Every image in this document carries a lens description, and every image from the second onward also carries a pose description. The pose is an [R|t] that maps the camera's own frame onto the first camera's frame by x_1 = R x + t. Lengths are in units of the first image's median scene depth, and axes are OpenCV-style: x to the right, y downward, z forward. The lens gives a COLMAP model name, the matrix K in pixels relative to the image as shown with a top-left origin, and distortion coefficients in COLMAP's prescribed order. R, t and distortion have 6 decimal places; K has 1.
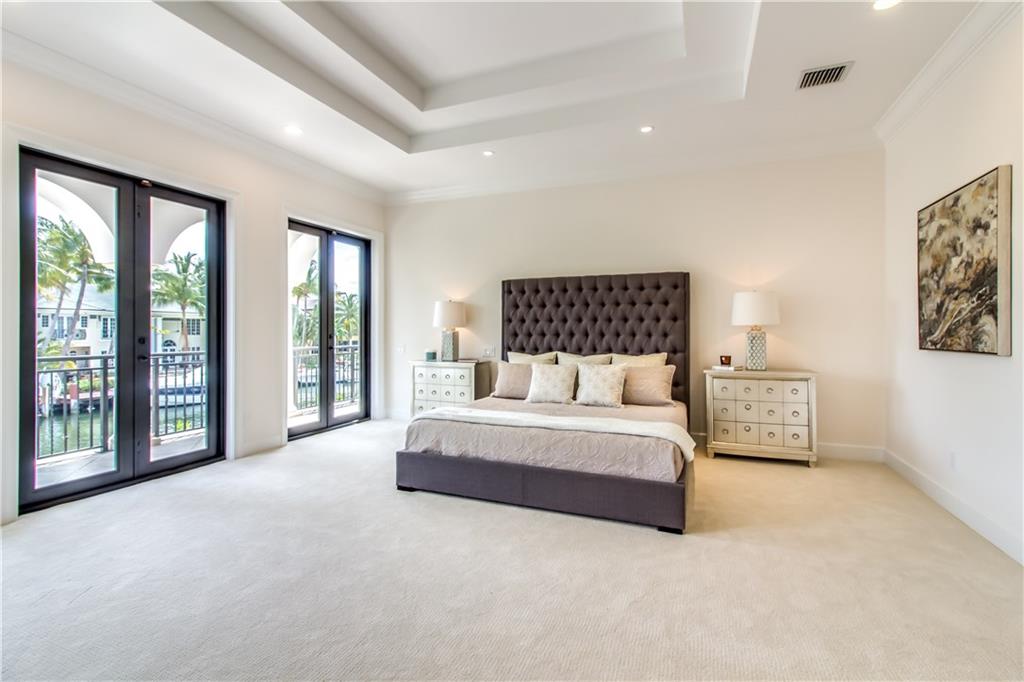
lens RADIAL K [[473.9, 0, 502.6], [0, 473.9, 333.9], [0, 0, 1]] dist [0.009856, -0.001294]
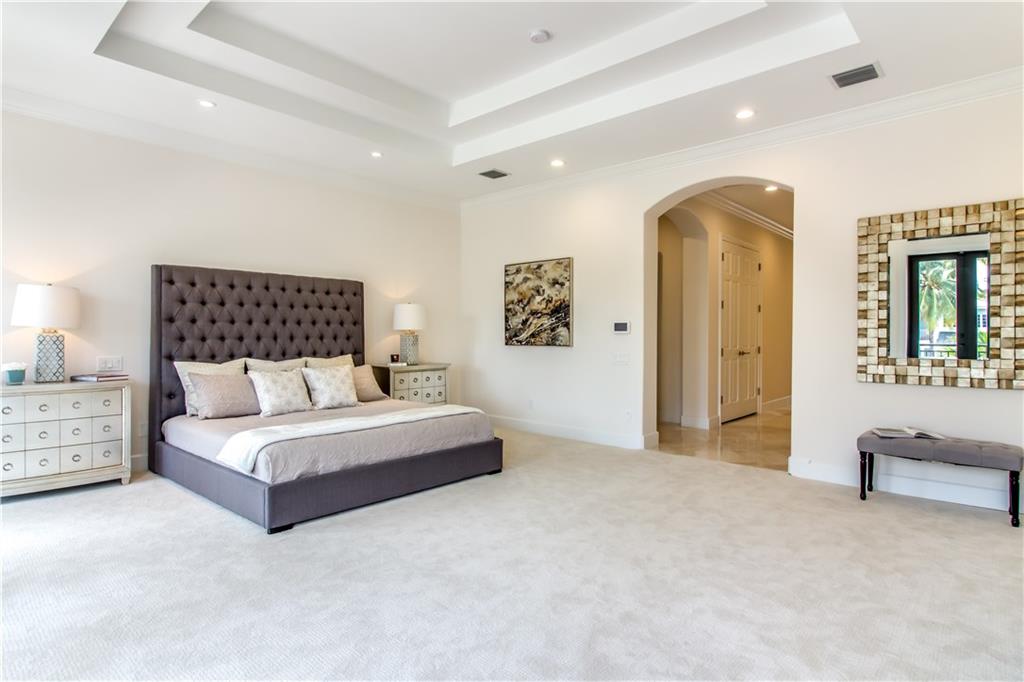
lens RADIAL K [[541.8, 0, 508.8], [0, 541.8, 342.5], [0, 0, 1]] dist [-0.003871, -0.001643]
pose [[0.335668, -0.014049, 0.941876, -0.793065], [0.003636, 0.999901, 0.013619, -0.003556], [-0.941974, -0.001147, 0.335685, 0.270456]]
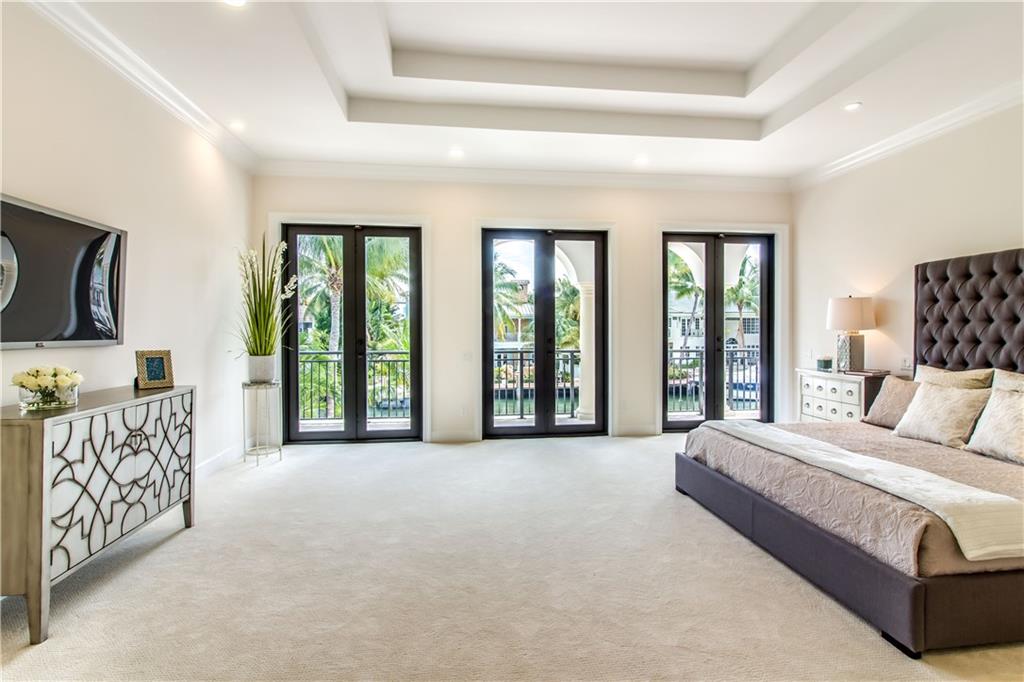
lens RADIAL K [[497.9, 0, 516.5], [0, 497.9, 332.0], [0, 0, 1]] dist [0.005017, -0.000410]
pose [[0.508165, 0.003522, -0.861252, 0.451547], [-0.004180, 0.999990, 0.001623, -0.012614], [0.861250, 0.002776, 0.508175, 0.125724]]
